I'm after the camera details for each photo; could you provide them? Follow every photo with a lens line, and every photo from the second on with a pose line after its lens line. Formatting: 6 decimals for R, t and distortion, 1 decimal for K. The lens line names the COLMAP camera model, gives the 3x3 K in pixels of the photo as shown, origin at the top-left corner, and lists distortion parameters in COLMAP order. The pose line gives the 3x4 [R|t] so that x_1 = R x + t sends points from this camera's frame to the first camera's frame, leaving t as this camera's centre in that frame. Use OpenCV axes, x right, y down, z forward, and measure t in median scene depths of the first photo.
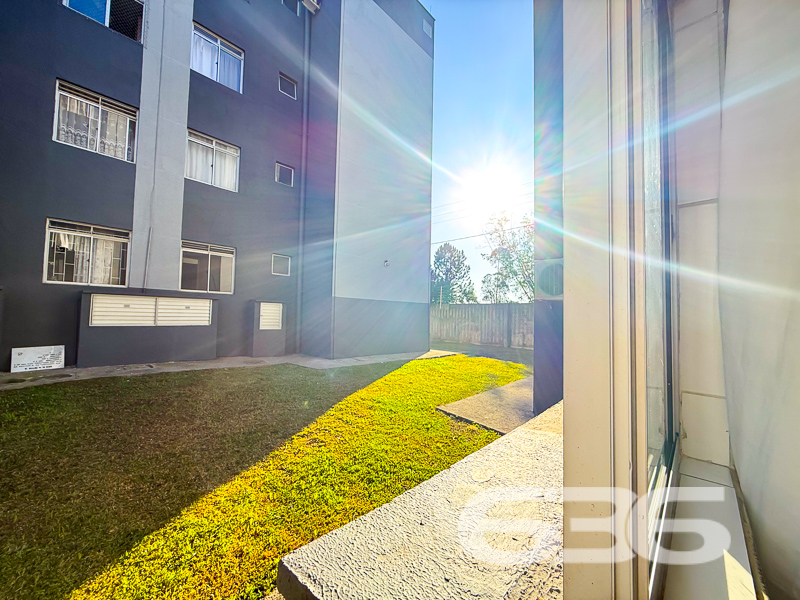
lens RADIAL K [[321.5, 0, 402.5], [0, 321.5, 298.5], [0, 0, 1]] dist [0.001426, -0.000043]
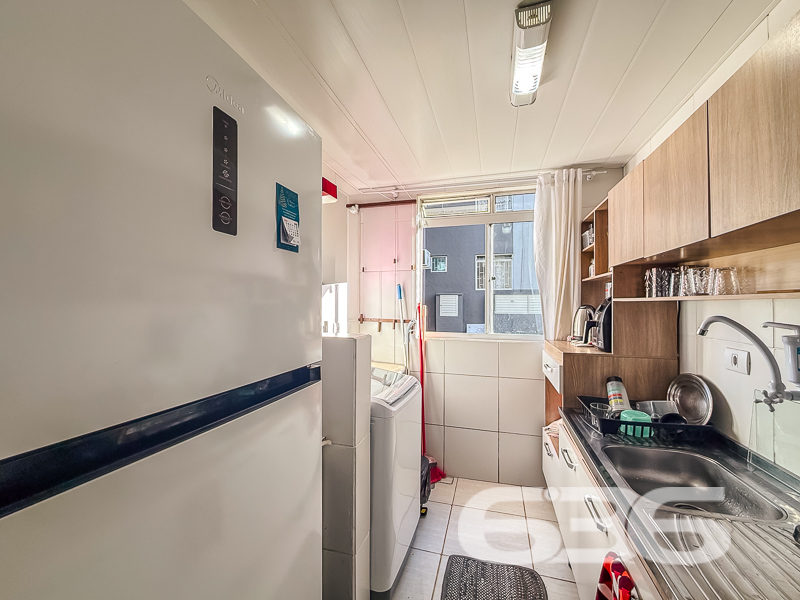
lens RADIAL K [[321.5, 0, 401.3], [0, 321.5, 303.5], [0, 0, 1]] dist [0.001426, -0.000043]
pose [[0.480438, -0.026252, -0.876636, 0.272666], [0.045240, 0.998963, -0.005122, 0.017073], [0.875861, -0.037198, 0.481127, -0.246250]]
